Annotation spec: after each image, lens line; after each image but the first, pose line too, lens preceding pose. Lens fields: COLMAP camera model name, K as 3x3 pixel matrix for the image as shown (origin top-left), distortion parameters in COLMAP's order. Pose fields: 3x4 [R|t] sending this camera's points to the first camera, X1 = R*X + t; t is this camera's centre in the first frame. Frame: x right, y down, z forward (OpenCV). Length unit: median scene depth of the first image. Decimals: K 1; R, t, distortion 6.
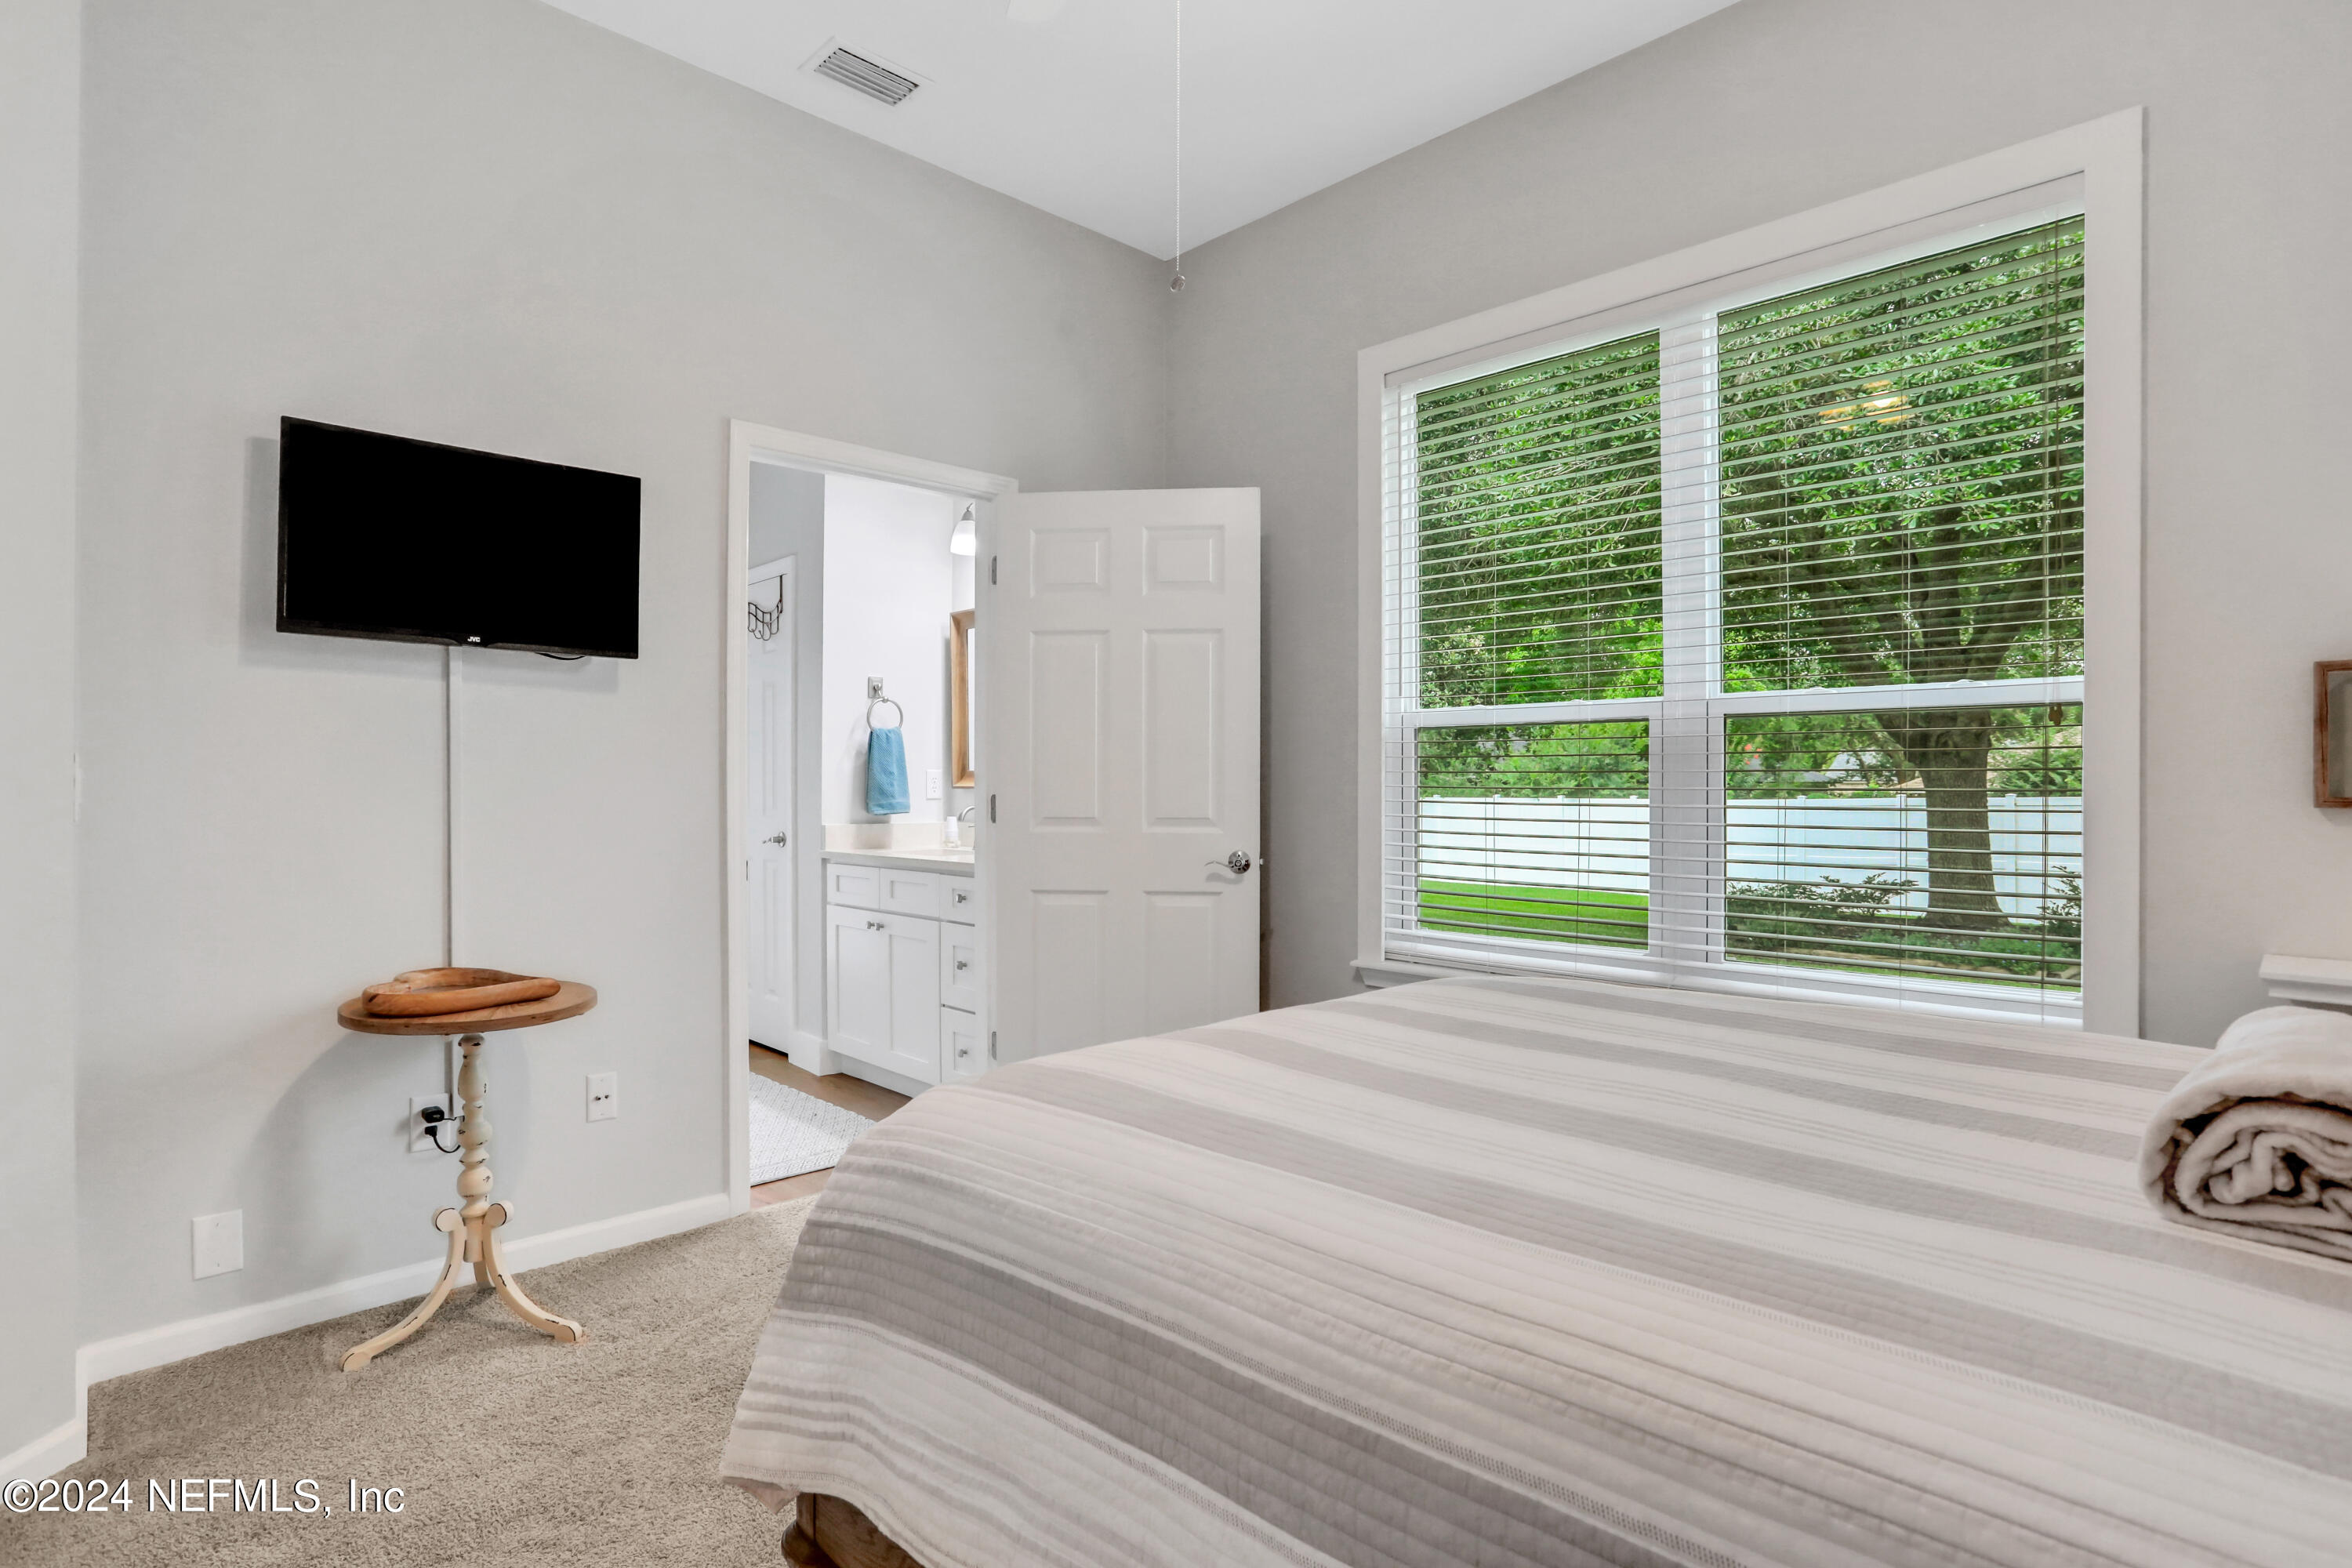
lens RADIAL K [[1228.9, 0, 1175.5], [0, 1228.9, 778.8], [0, 0, 1]] dist [-0.044752, -0.000189]
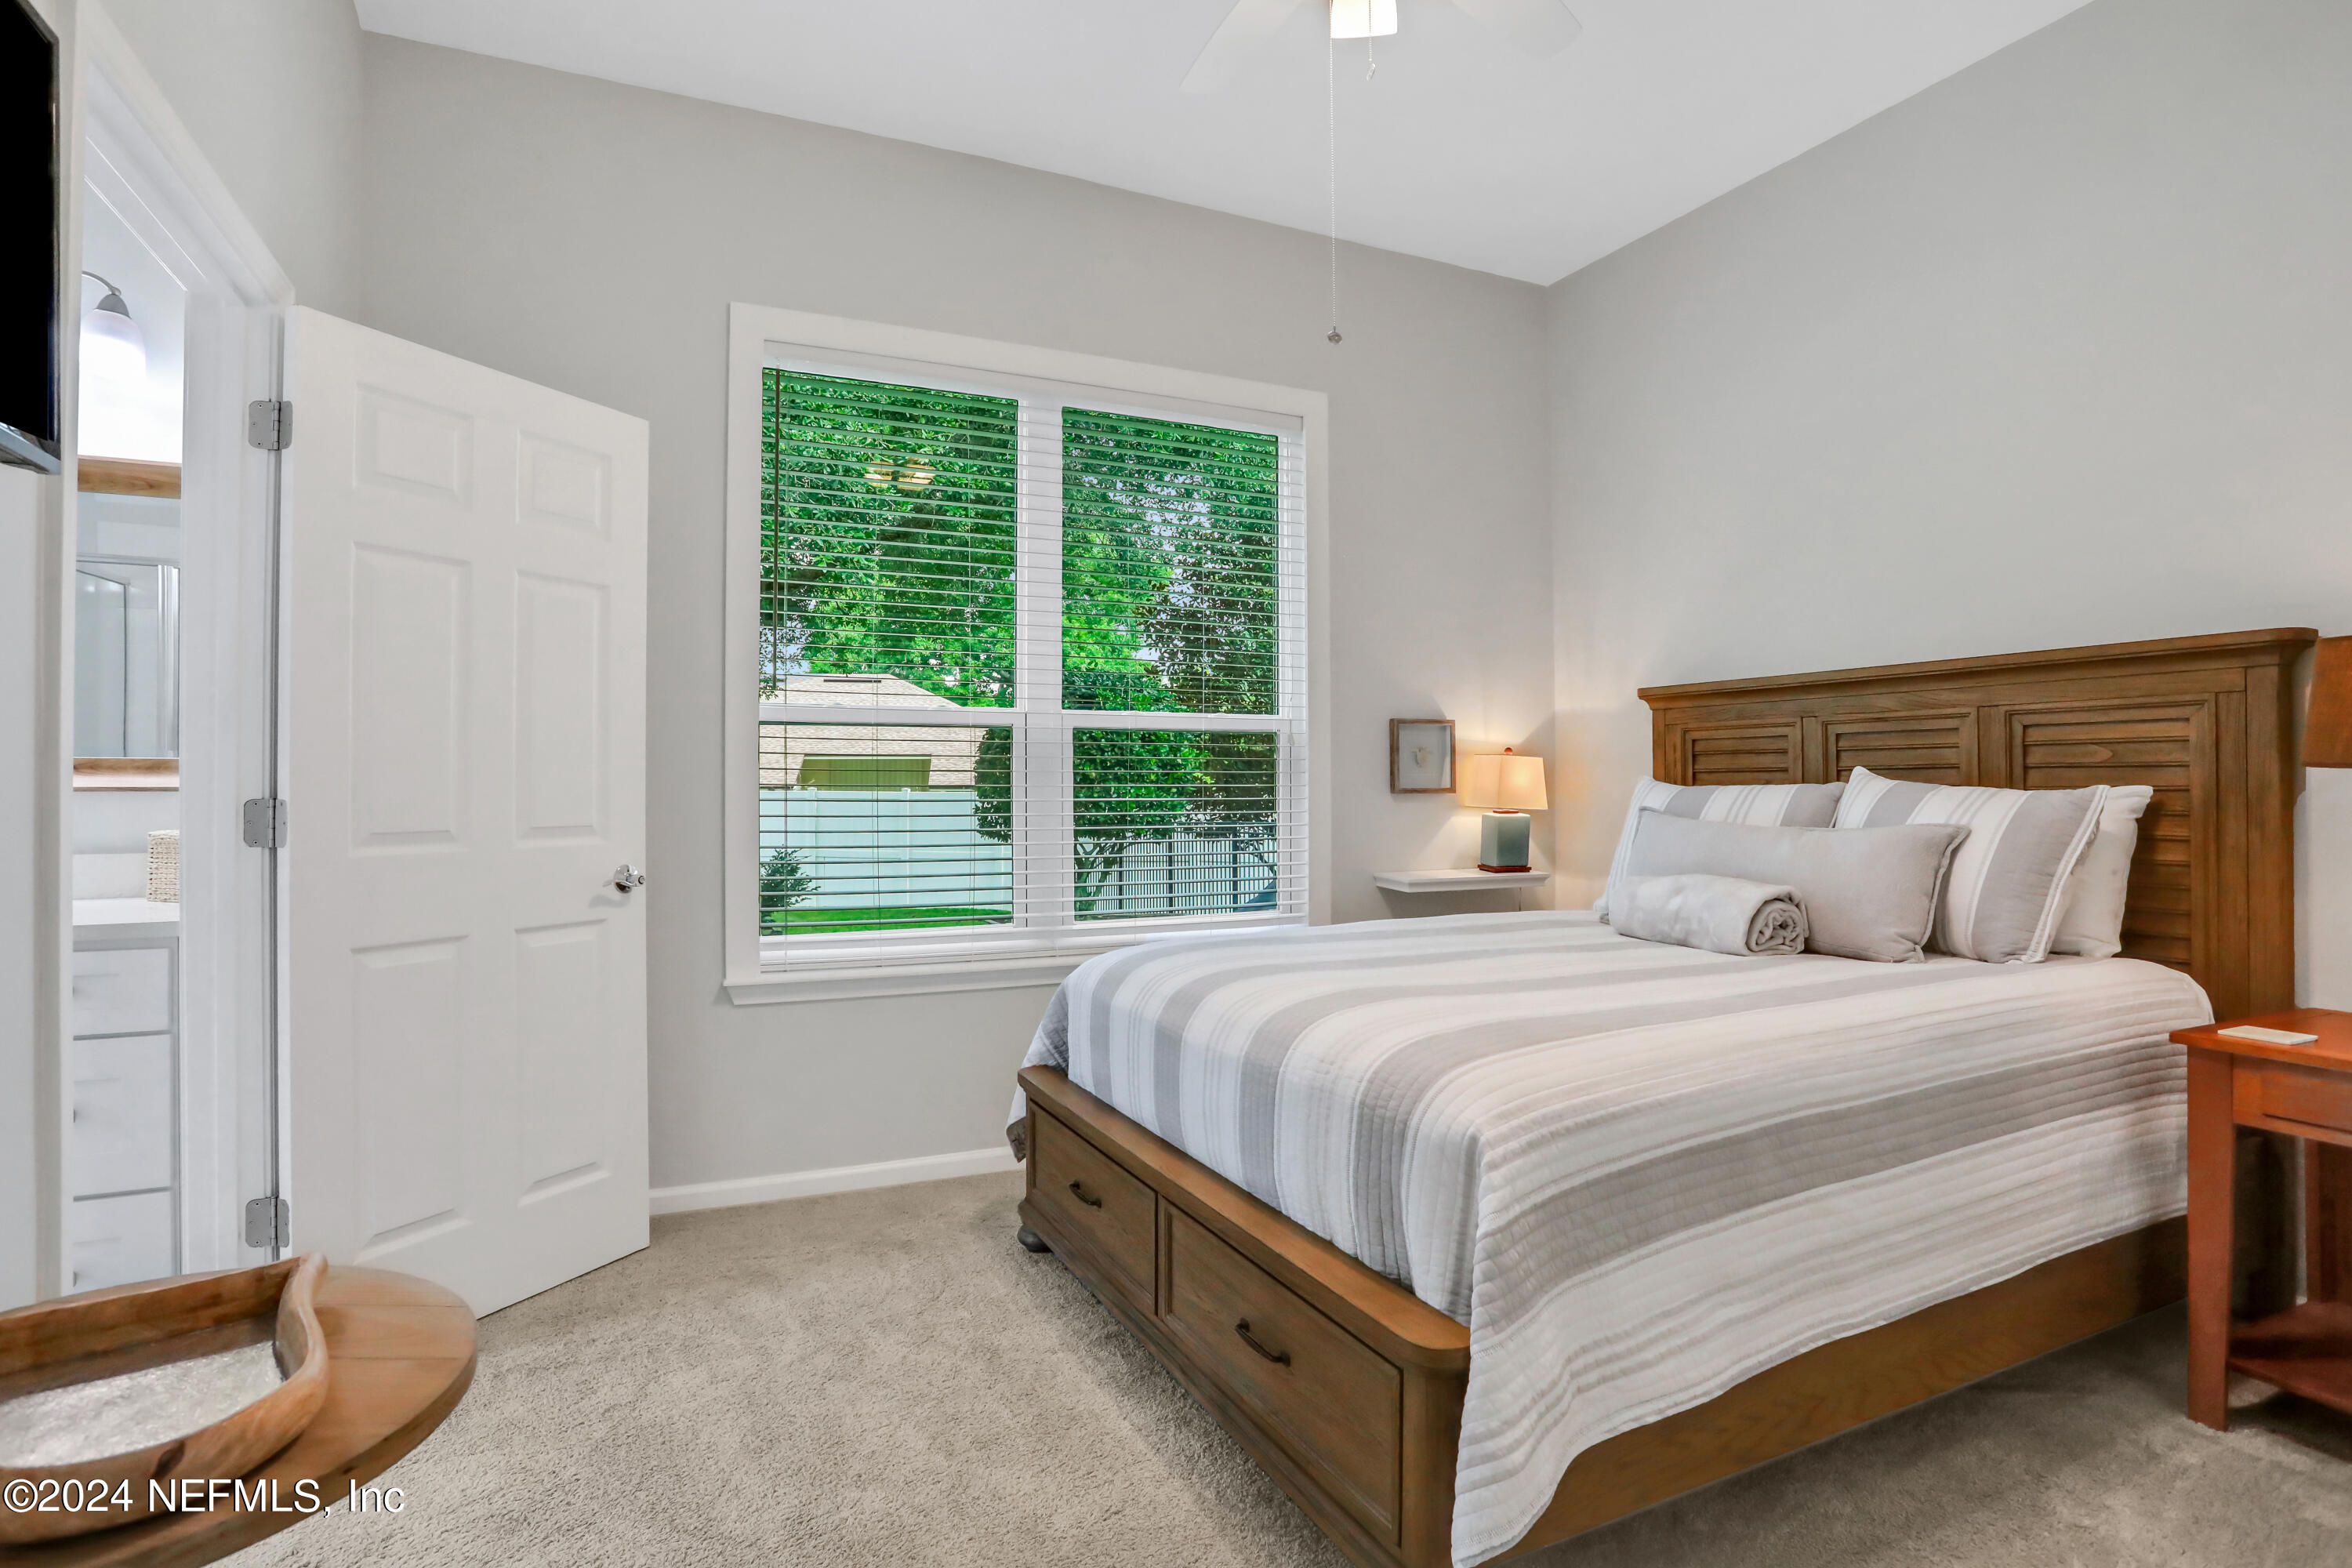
lens RADIAL K [[1163.4, 0, 1188.0], [0, 1163.4, 778.5], [0, 0, 1]] dist [-0.059503, 0.019089]
pose [[0.305253, 0.004418, 0.952261, -0.667201], [-0.002576, 0.999989, -0.003814, 0.004764], [-0.952268, -0.001289, 0.305261, 0.510134]]
